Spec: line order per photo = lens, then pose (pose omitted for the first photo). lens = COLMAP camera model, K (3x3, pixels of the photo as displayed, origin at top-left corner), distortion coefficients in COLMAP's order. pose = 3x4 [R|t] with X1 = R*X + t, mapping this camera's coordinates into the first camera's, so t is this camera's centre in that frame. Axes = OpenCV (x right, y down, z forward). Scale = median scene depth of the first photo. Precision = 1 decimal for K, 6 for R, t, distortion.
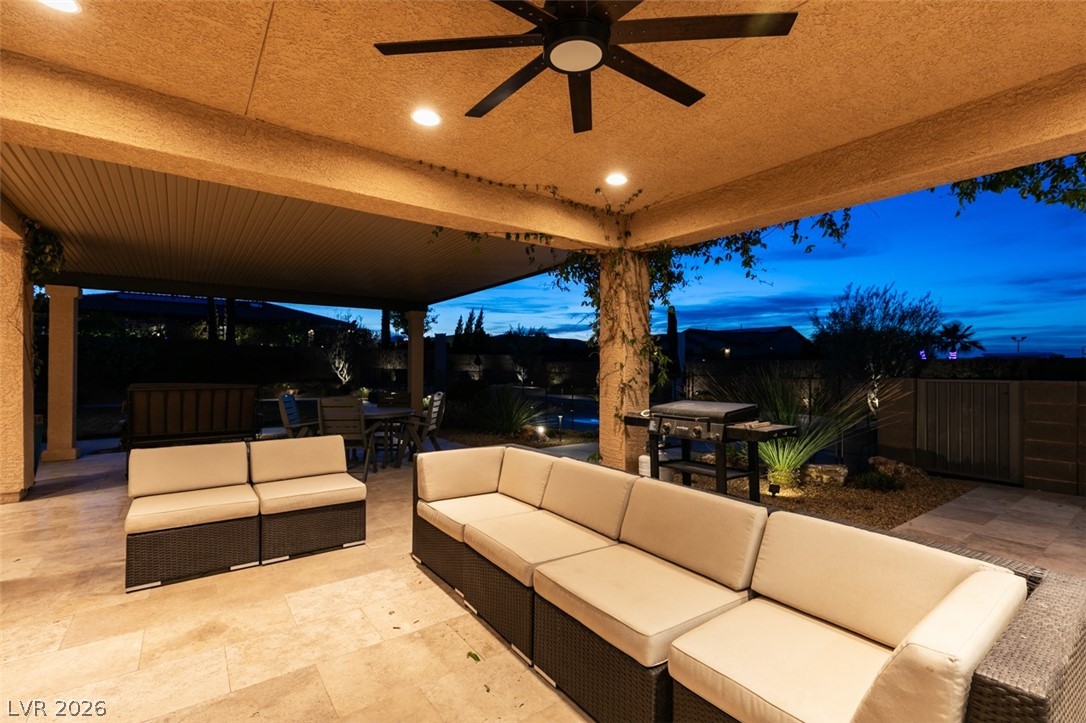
lens RADIAL K [[493.4, 0, 543.0], [0, 493.4, 361.5], [0, 0, 1]] dist [-0.002376, -0.000577]
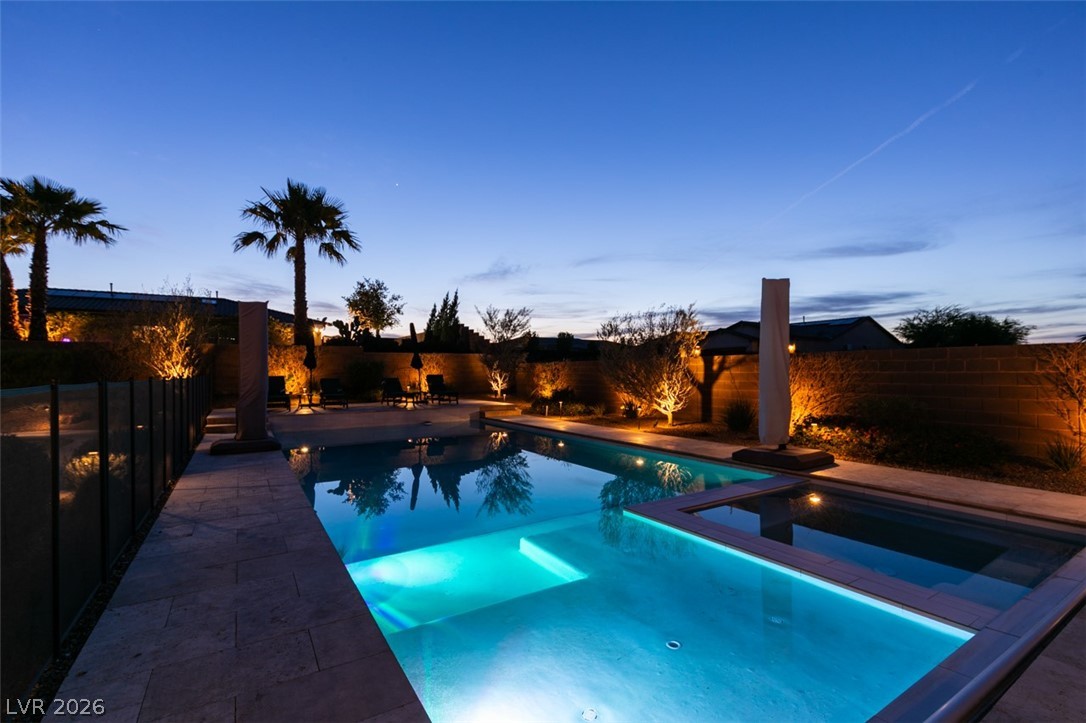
lens RADIAL K [[487.5, 0, 542.3], [0, 487.5, 368.3], [0, 0, 1]] dist [-0.000704, -0.000322]
pose [[0.996344, -0.014435, -0.084204, 0.062146], [0.014743, 0.999887, 0.003040, 0.005619], [0.084150, -0.004270, 0.996444, 0.300294]]
